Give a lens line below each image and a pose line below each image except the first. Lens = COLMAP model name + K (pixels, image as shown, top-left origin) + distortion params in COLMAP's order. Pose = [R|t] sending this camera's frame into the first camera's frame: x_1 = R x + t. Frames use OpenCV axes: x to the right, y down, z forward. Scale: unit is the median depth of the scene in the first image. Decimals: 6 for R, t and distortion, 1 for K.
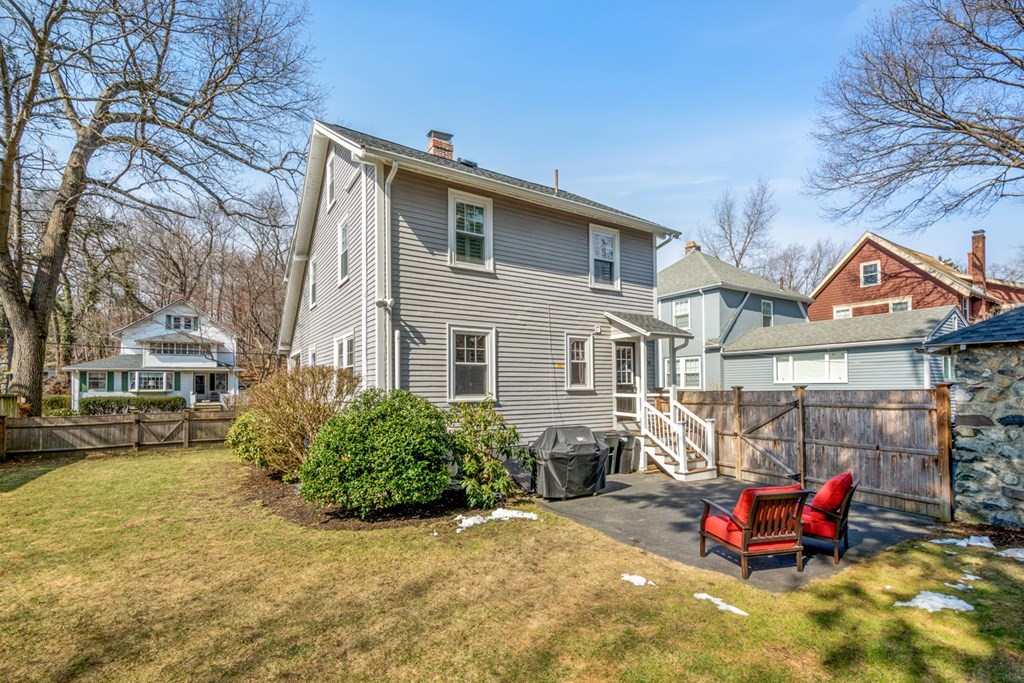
lens RADIAL K [[460.5, 0, 512.3], [0, 460.5, 378.2], [0, 0, 1]] dist [0.003475, -0.000486]
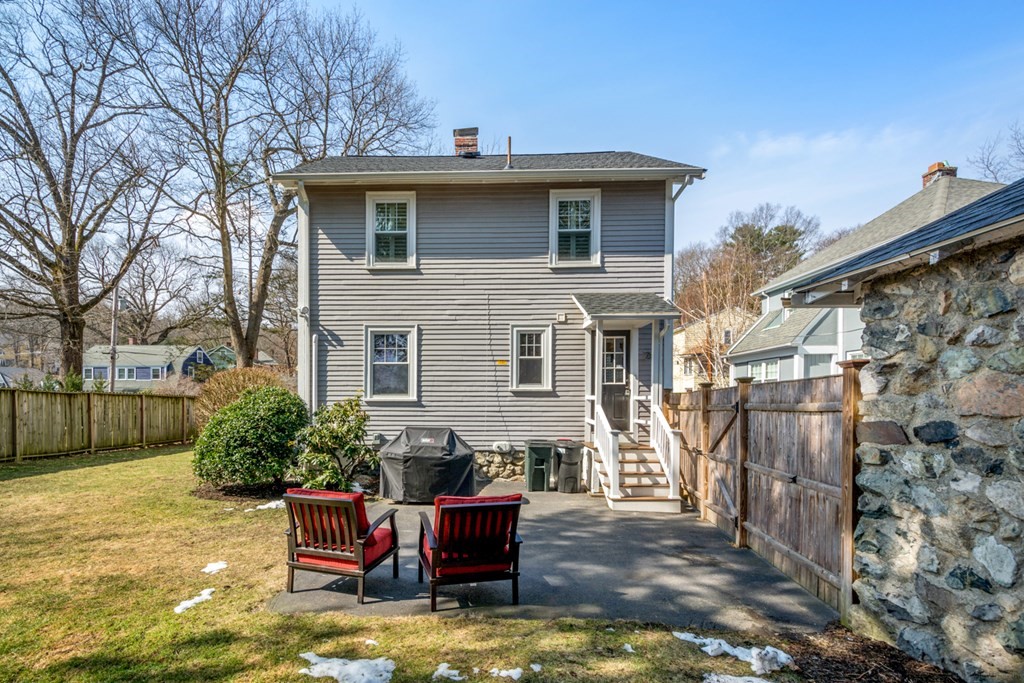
lens RADIAL K [[486.1, 0, 487.7], [0, 486.1, 405.8], [0, 0, 1]] dist [0.008919, -0.000371]
pose [[0.824582, 0.011103, -0.565633, 0.666369], [0.004390, 0.999652, 0.026022, 0.033412], [0.565725, -0.023941, 0.824246, 0.236234]]
